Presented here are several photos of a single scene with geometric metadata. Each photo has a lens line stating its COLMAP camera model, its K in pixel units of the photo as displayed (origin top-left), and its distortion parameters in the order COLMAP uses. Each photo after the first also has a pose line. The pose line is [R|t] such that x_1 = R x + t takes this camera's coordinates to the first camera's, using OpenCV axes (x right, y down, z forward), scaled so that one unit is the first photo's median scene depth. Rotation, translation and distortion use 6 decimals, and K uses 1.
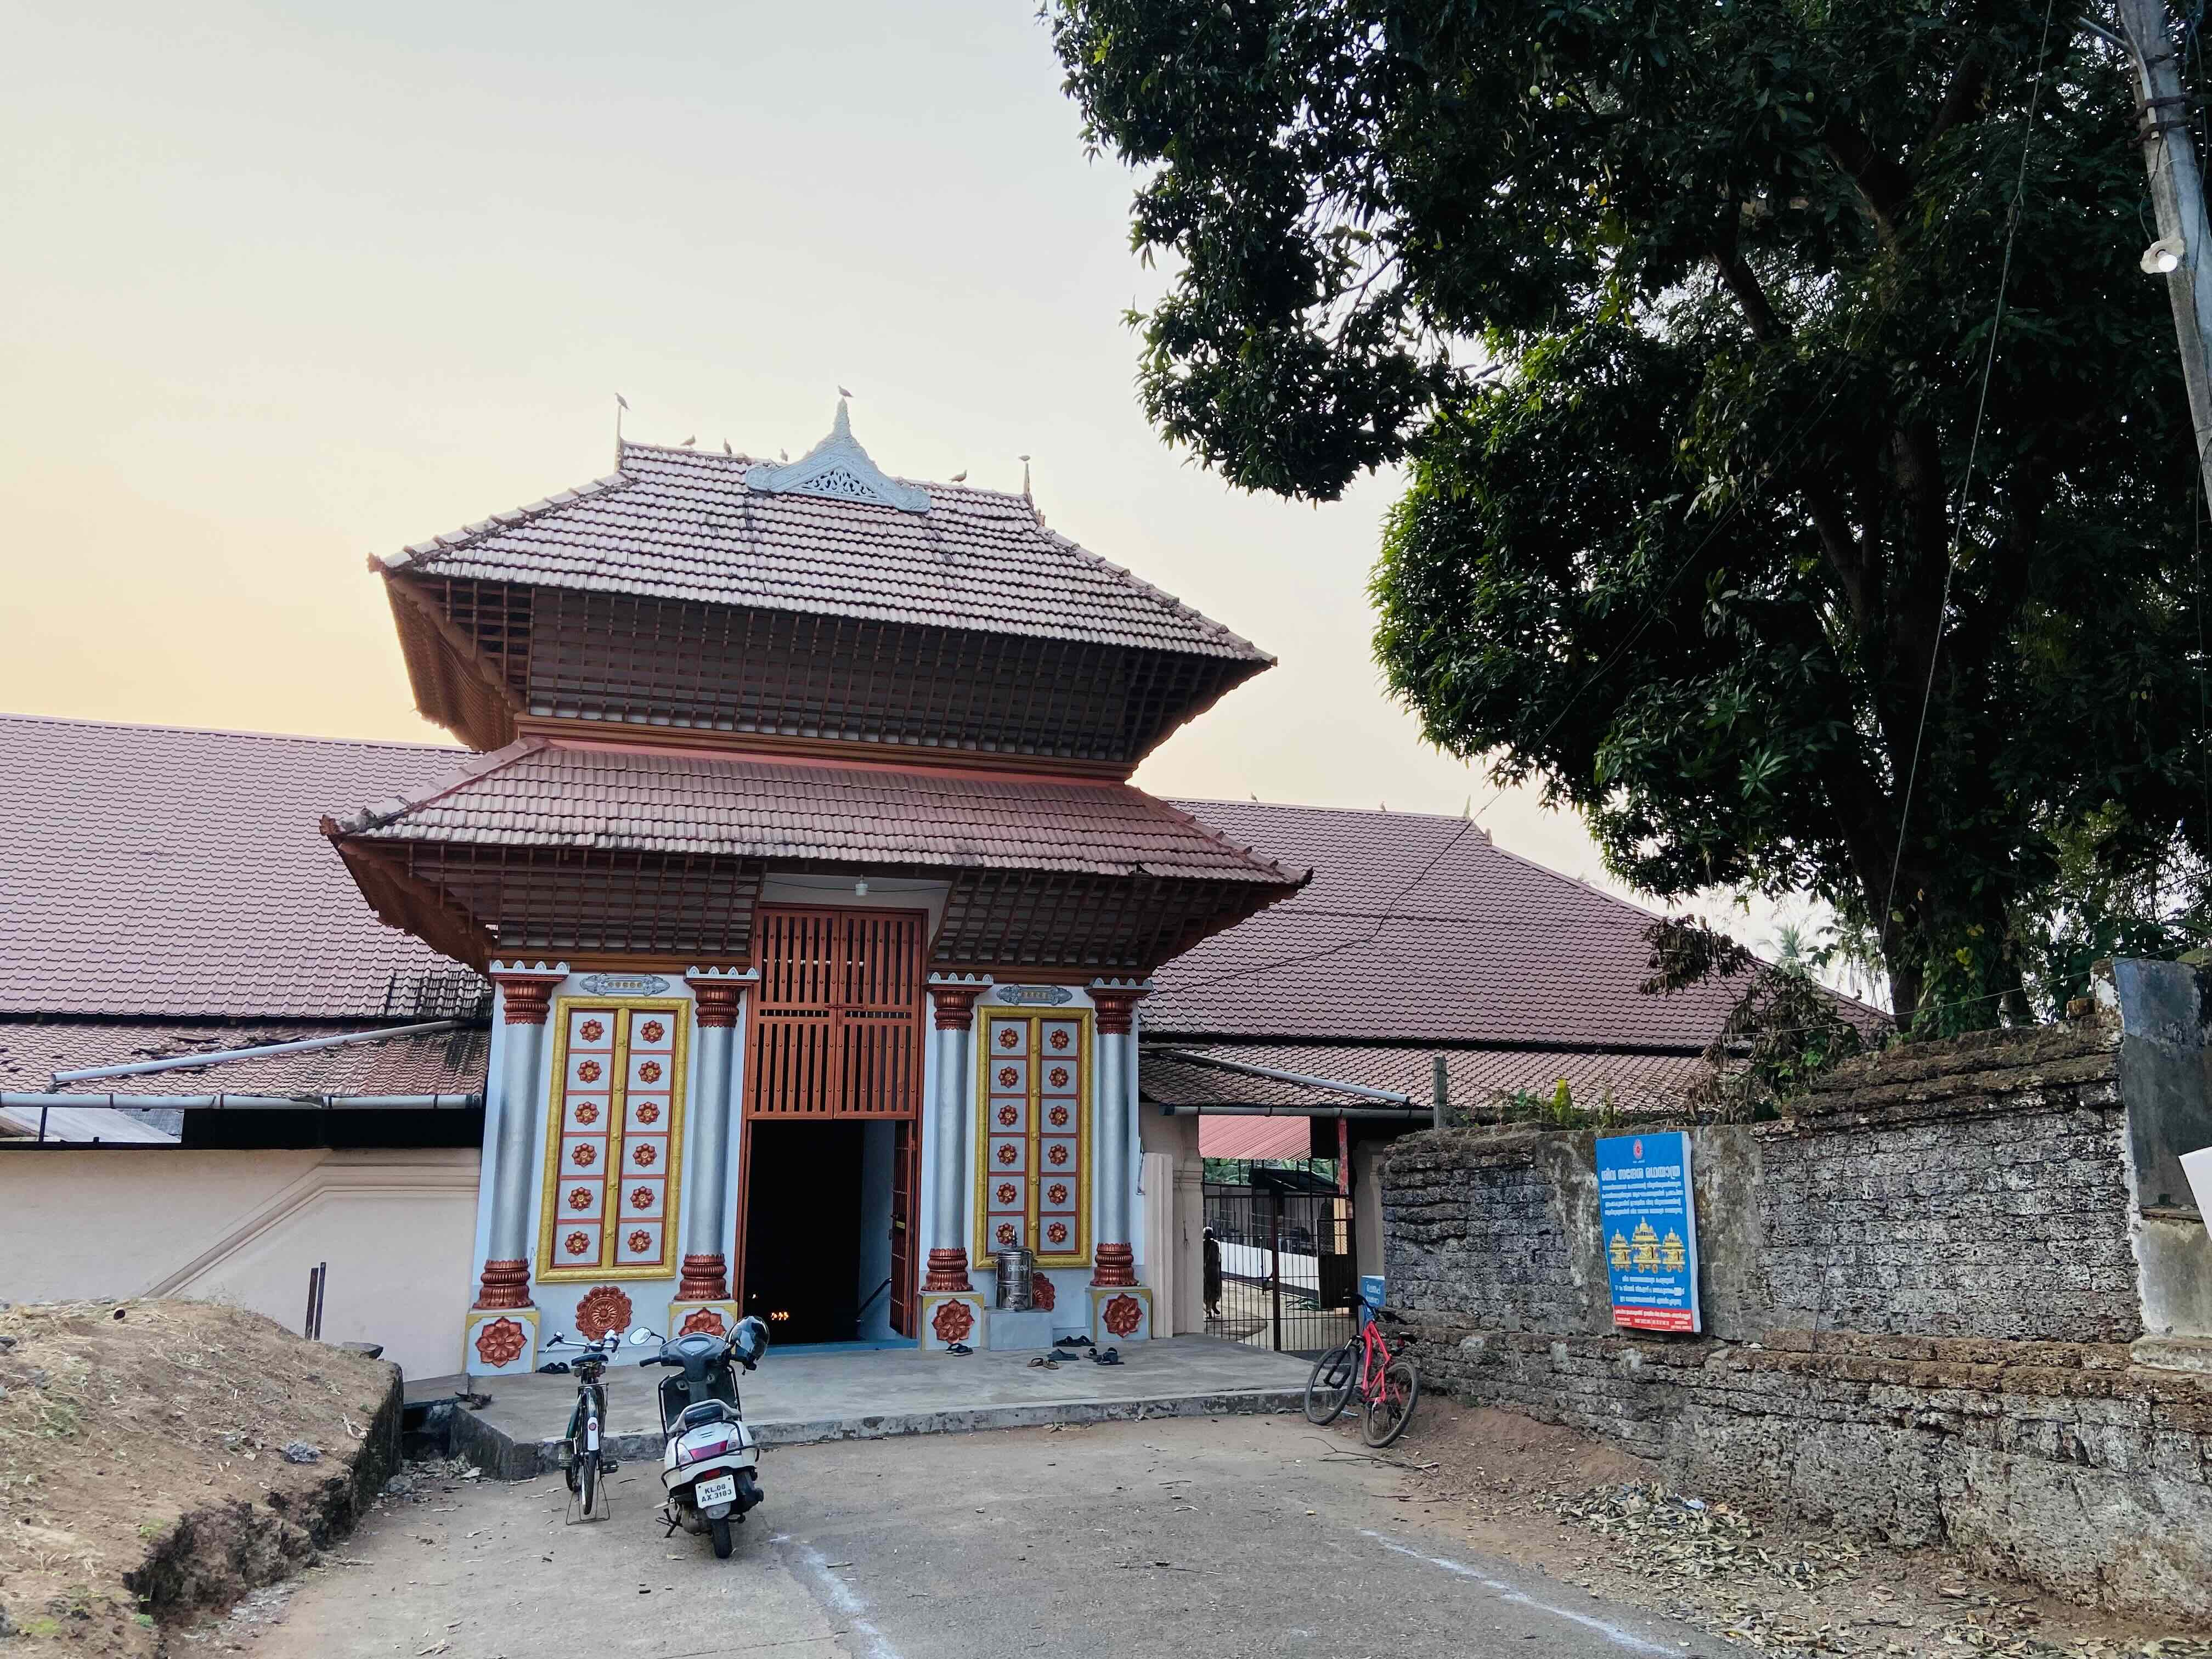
lens RADIAL K [[1640.3, 0, 1106.6], [0, 1640.3, 820.7], [0, 0, 1]] dist [0.122555, -0.156825]
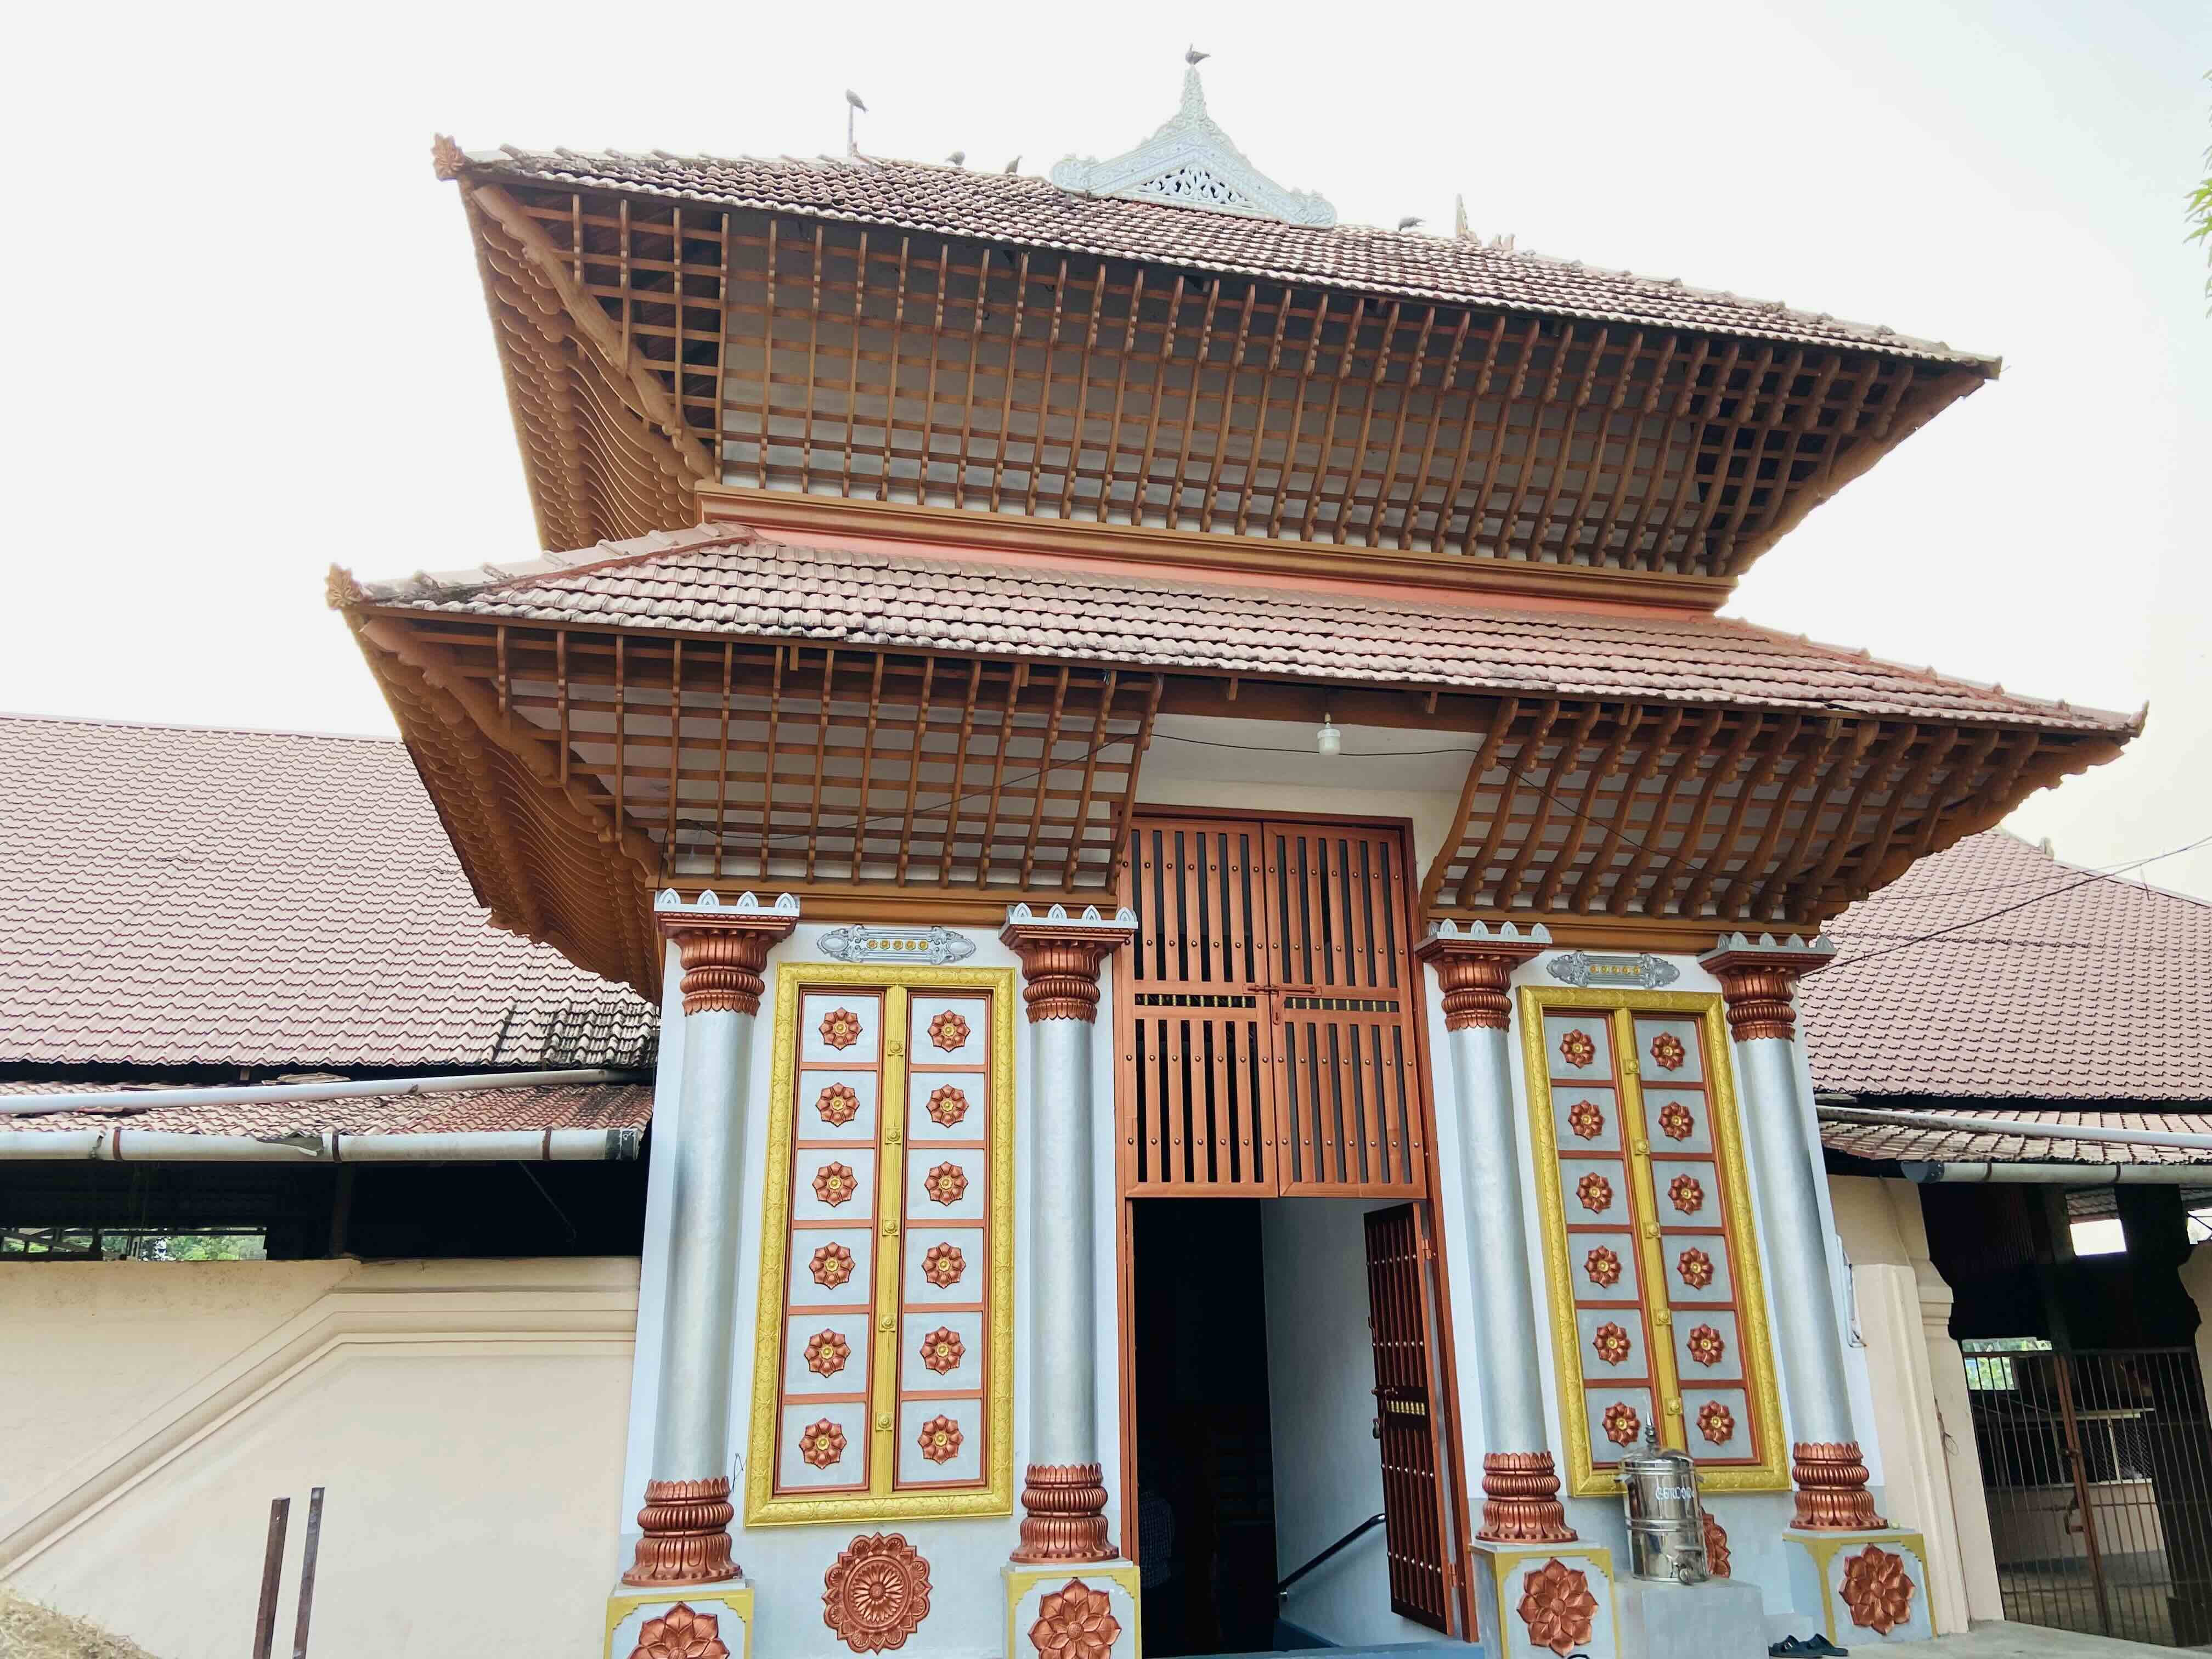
lens RADIAL K [[1647.7, 0, 1134.3], [0, 1647.7, 812.2], [0, 0, 1]] dist [0.132353, -0.170176]
pose [[0.995148, -0.049950, -0.084769, -0.164559], [0.038851, 0.991031, -0.127863, 0.127546], [0.090396, 0.123949, 0.988163, 0.464341]]
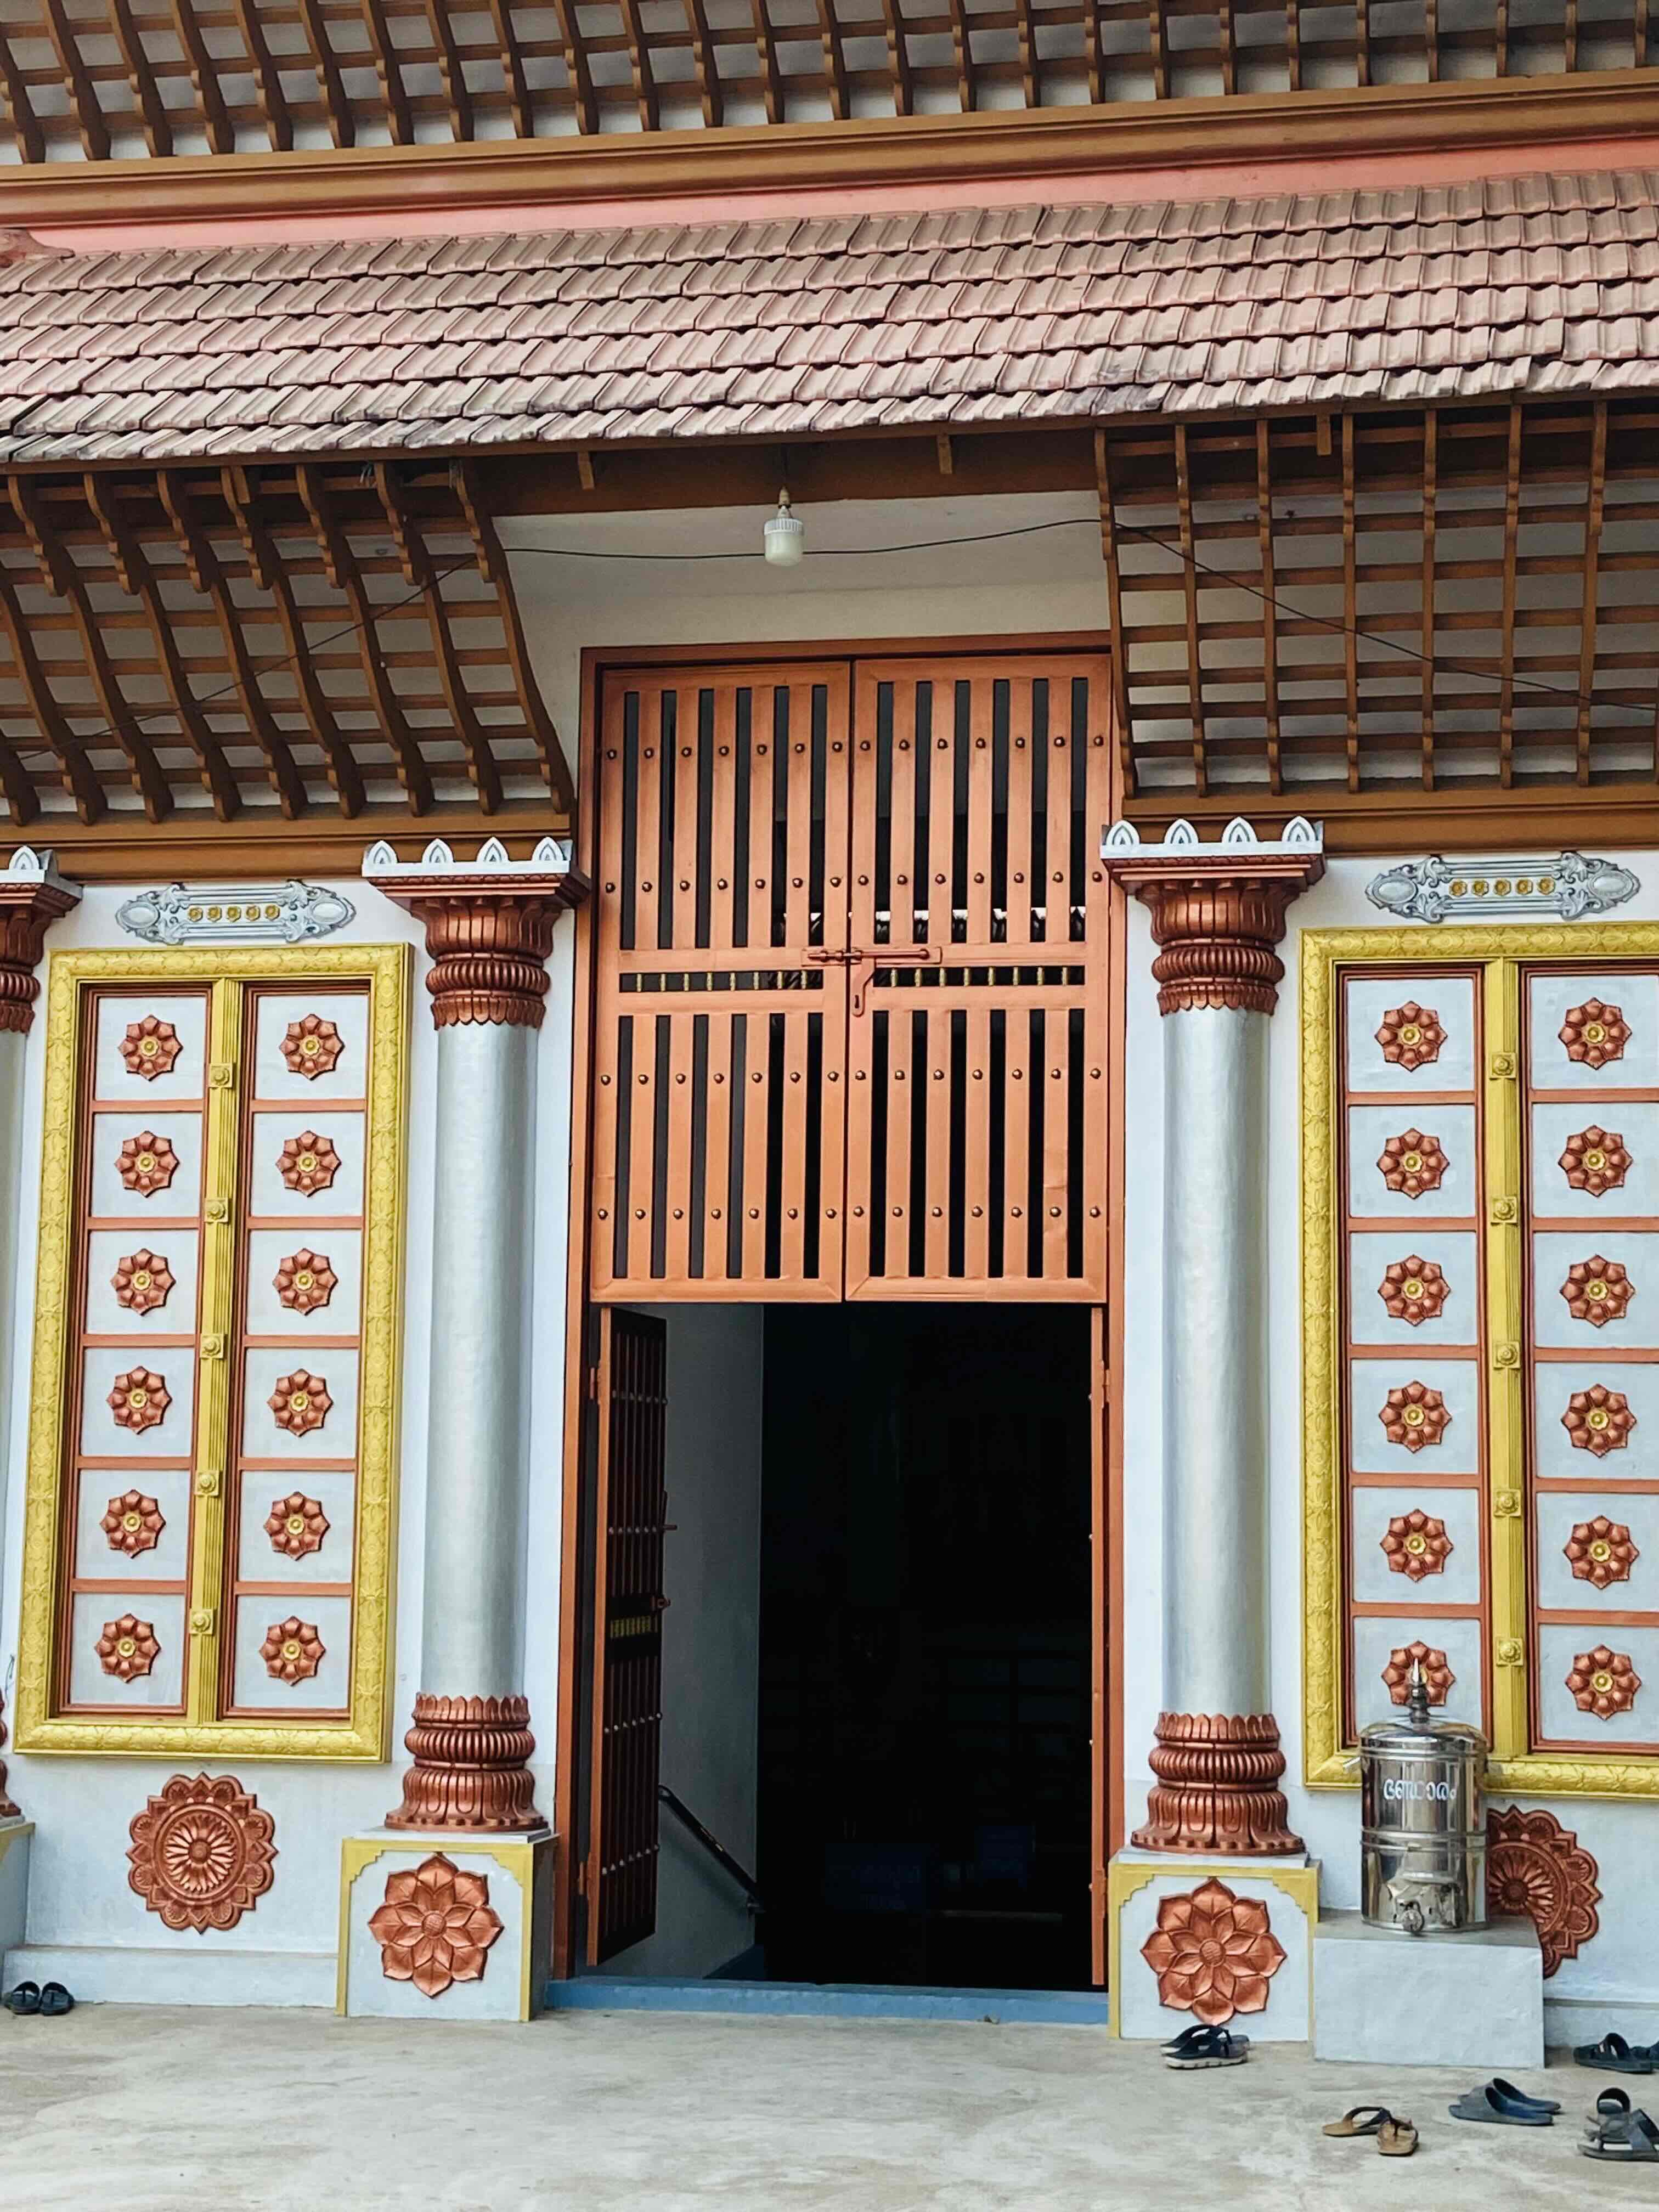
lens RADIAL K [[3384.0, 0, 860.2], [0, 3384.0, 1121.0], [0, 0, 1]] dist [0.118858, -0.104793]
pose [[0.879023, -0.045780, -0.474577, 0.152920], [0.079526, 0.995514, 0.051268, 0.115426], [0.470101, -0.082807, 0.878720, 0.439637]]
